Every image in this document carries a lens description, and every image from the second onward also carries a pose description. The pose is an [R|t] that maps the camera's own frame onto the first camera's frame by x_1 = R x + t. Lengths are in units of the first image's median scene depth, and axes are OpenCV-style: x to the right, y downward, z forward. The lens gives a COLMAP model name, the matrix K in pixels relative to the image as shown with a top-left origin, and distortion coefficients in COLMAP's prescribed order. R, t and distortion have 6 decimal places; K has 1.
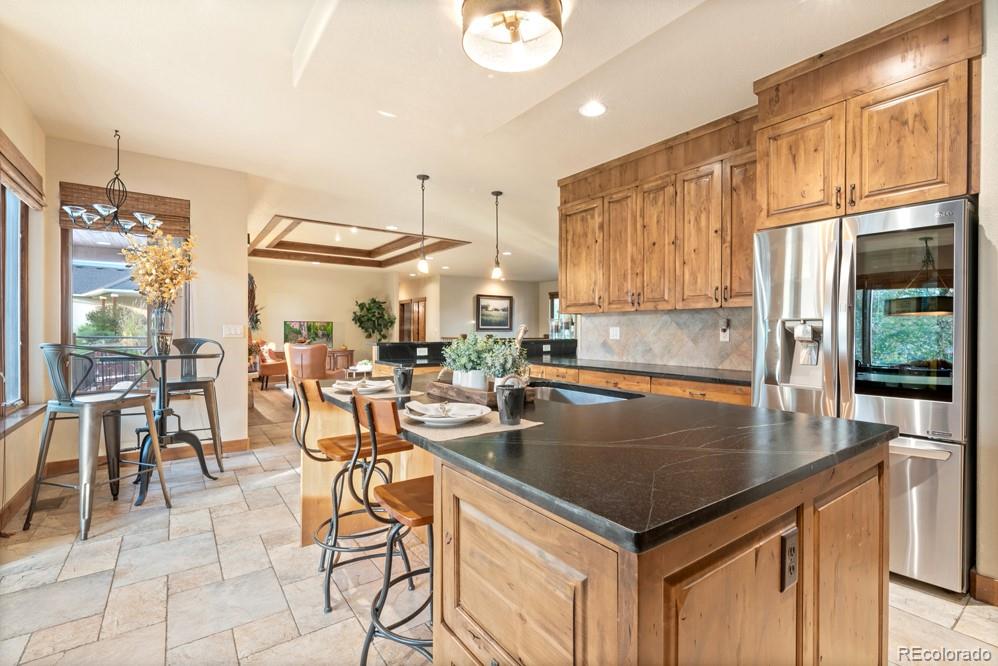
lens RADIAL K [[454.2, 0, 504.1], [0, 454.2, 330.7], [0, 0, 1]] dist [-0.000503, -0.000194]
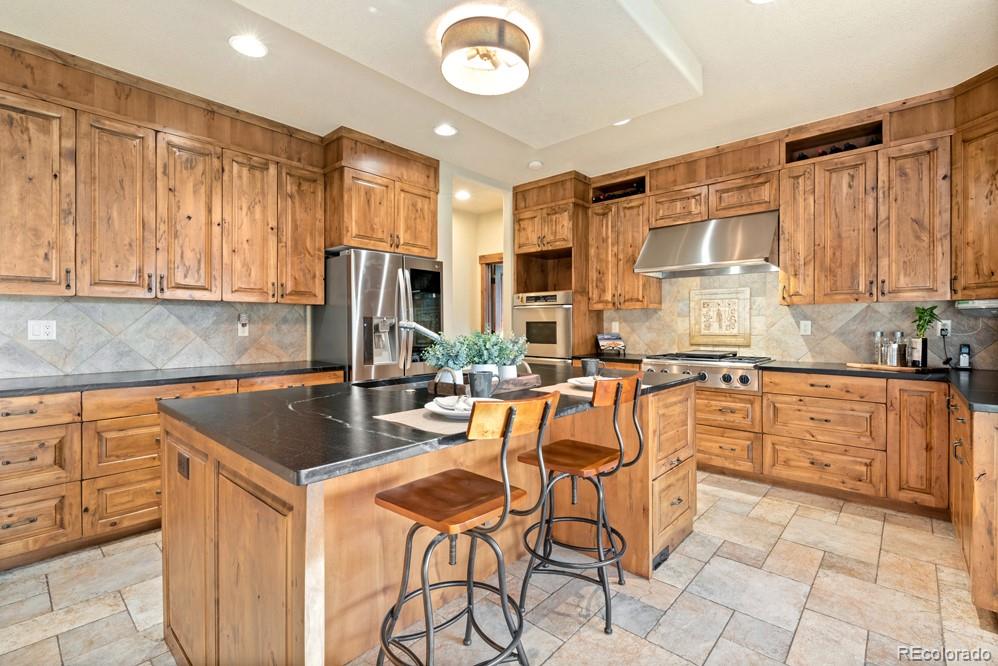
lens RADIAL K [[448.5, 0, 504.6], [0, 448.5, 324.9], [0, 0, 1]] dist [-0.000921, -0.000291]
pose [[-0.216867, -0.000918, 0.976201, -0.550812], [0.003553, 0.999992, 0.001729, -0.000436], [-0.976195, 0.003844, -0.216862, 0.610671]]
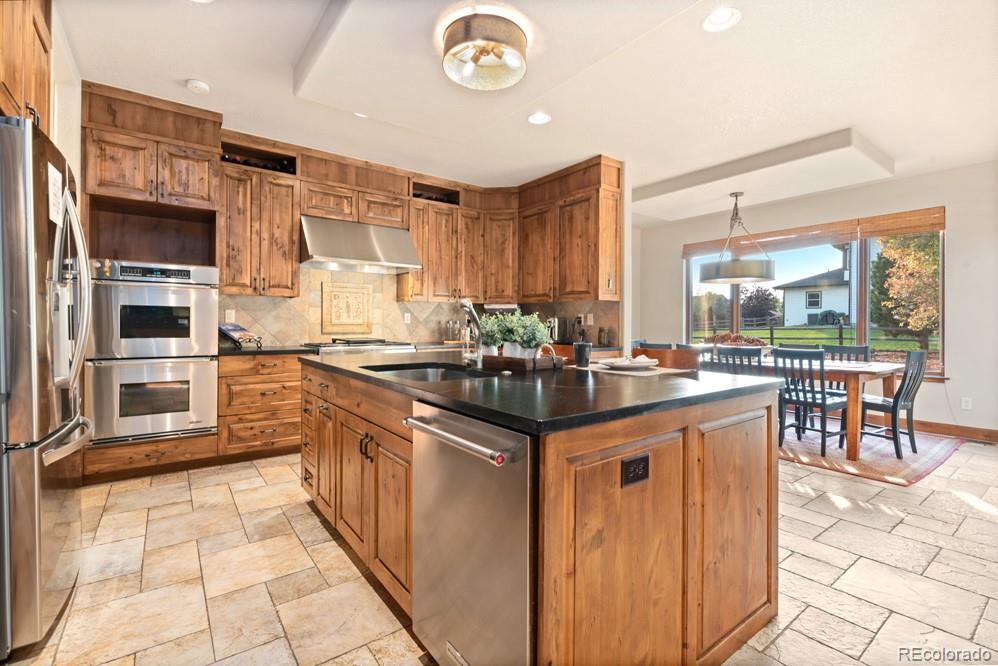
lens RADIAL K [[448.5, 0, 504.6], [0, 448.5, 324.9], [0, 0, 1]] dist [-0.000921, -0.000291]
pose [[-0.999694, -0.006027, -0.024003, -0.008484], [-0.006170, 0.999964, 0.005884, 0.019691], [0.023966, 0.006031, -0.999695, 1.101826]]
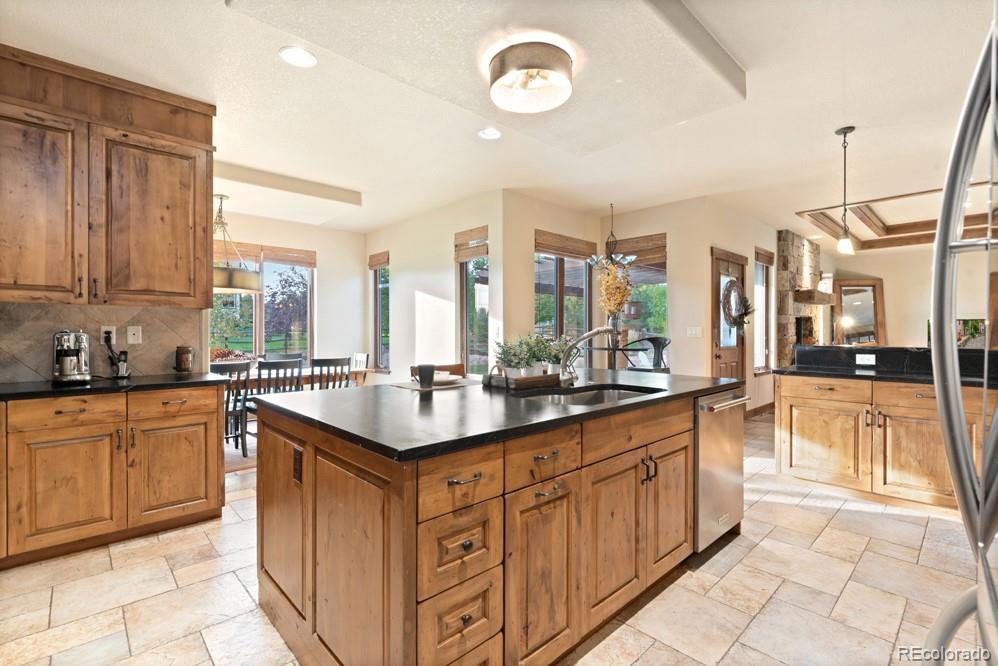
lens RADIAL K [[454.2, 0, 504.1], [0, 454.2, 330.7], [0, 0, 1]] dist [-0.000503, -0.000194]
pose [[0.131503, -0.002170, -0.991313, 0.599793], [-0.002096, 0.999995, -0.002467, 0.002976], [0.991314, 0.002403, 0.131498, 0.396387]]
